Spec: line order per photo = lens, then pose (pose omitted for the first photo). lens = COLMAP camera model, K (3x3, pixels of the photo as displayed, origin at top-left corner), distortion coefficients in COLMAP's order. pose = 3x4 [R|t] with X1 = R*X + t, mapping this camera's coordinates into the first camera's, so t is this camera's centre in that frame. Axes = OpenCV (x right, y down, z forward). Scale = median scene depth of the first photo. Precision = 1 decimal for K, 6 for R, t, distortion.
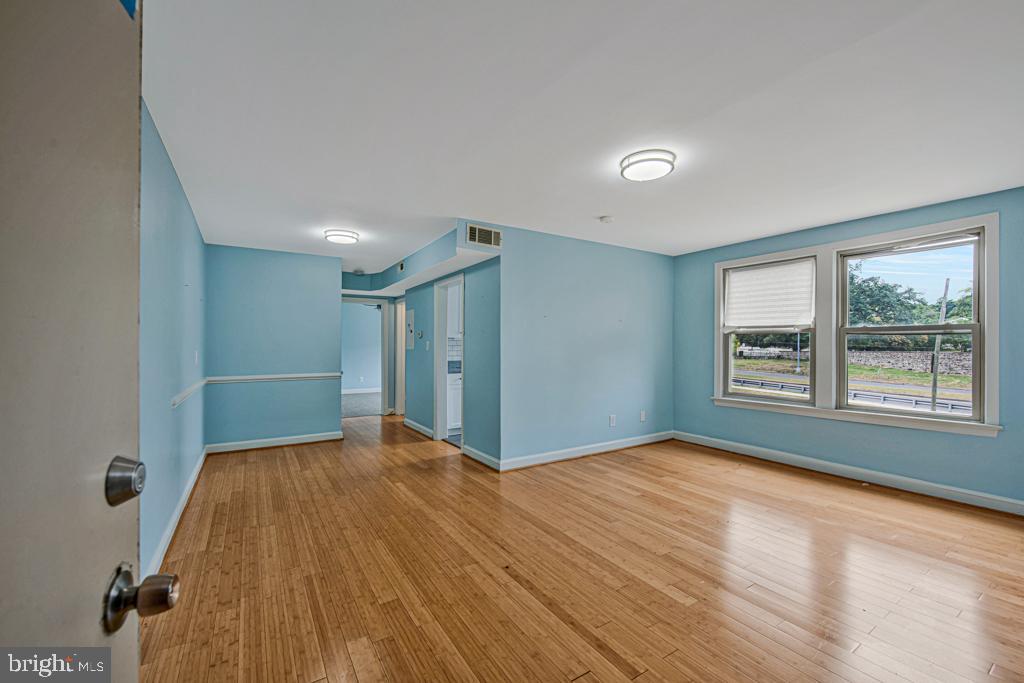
lens RADIAL K [[421.5, 0, 512.0], [0, 421.5, 341.5], [0, 0, 1]] dist [0.006433, 0.000045]
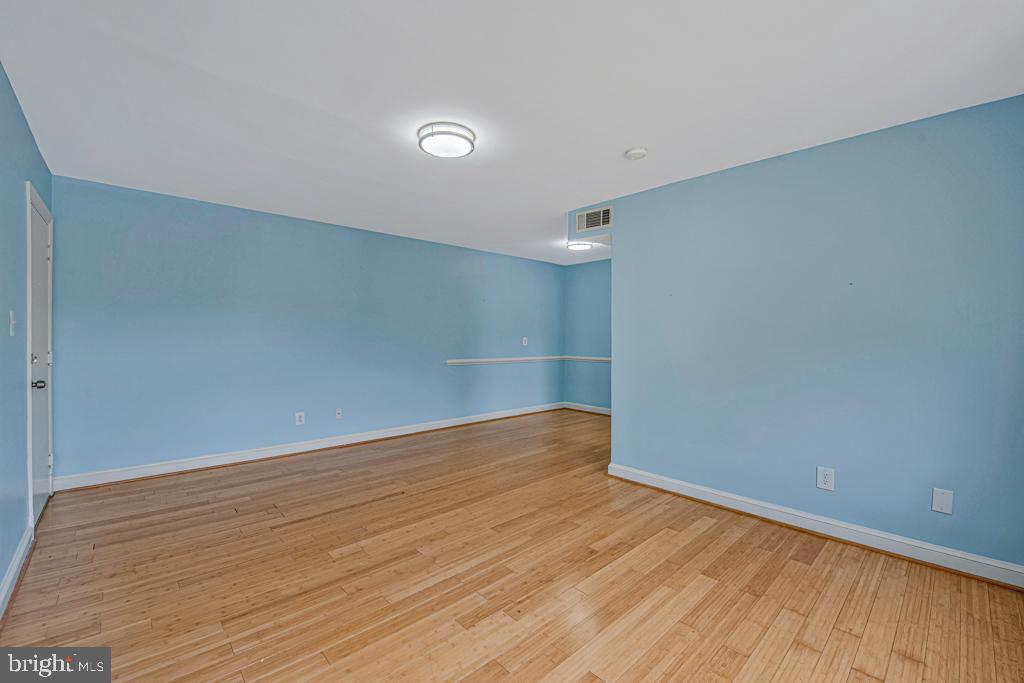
lens RADIAL K [[424.3, 0, 515.8], [0, 424.3, 331.0], [0, 0, 1]] dist [-0.014970, -0.000276]
pose [[0.184616, -0.008716, -0.982772, 0.790470], [0.004281, 0.999958, -0.008064, 0.008524], [0.982801, -0.002718, 0.184646, 0.613300]]
